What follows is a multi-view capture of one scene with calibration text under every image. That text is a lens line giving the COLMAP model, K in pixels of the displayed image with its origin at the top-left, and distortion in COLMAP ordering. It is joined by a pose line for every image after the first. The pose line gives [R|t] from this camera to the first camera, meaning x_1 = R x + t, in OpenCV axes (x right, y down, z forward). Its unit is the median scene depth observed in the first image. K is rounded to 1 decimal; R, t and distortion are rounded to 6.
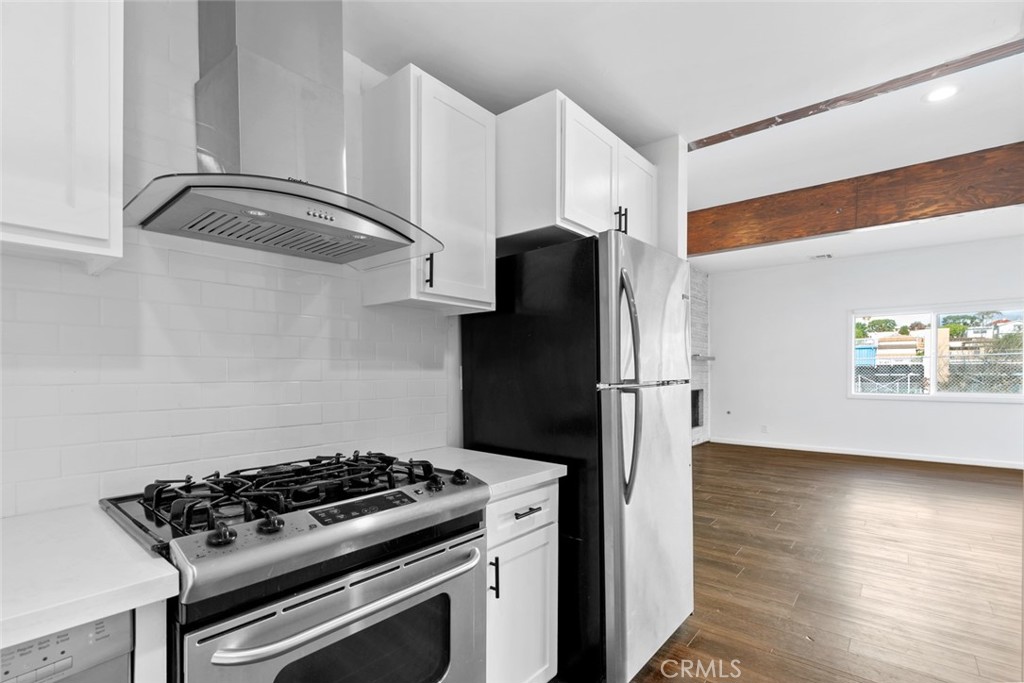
lens RADIAL K [[465.1, 0, 506.4], [0, 465.1, 375.8], [0, 0, 1]] dist [-0.010286, 0.000040]
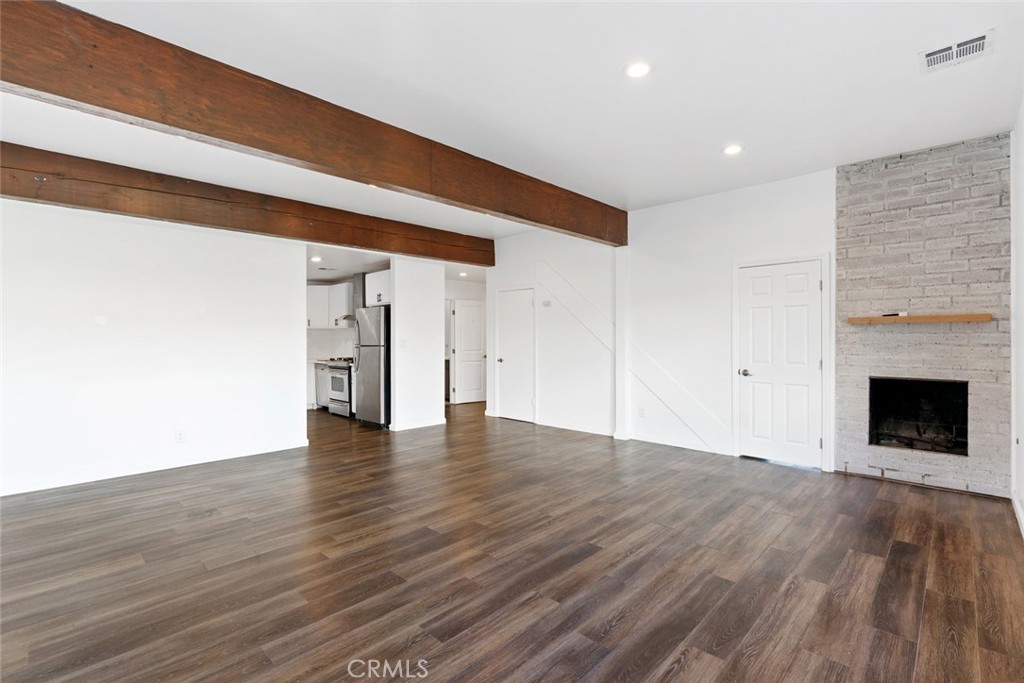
lens RADIAL K [[465.1, 0, 512.6], [0, 465.1, 340.6], [0, 0, 1]] dist [-0.010286, 0.000040]
pose [[-0.051723, 0.006042, -0.998643, 1.108804], [-0.007173, 0.999954, 0.006421, -0.016653], [0.998636, 0.007495, -0.051678, 0.666040]]
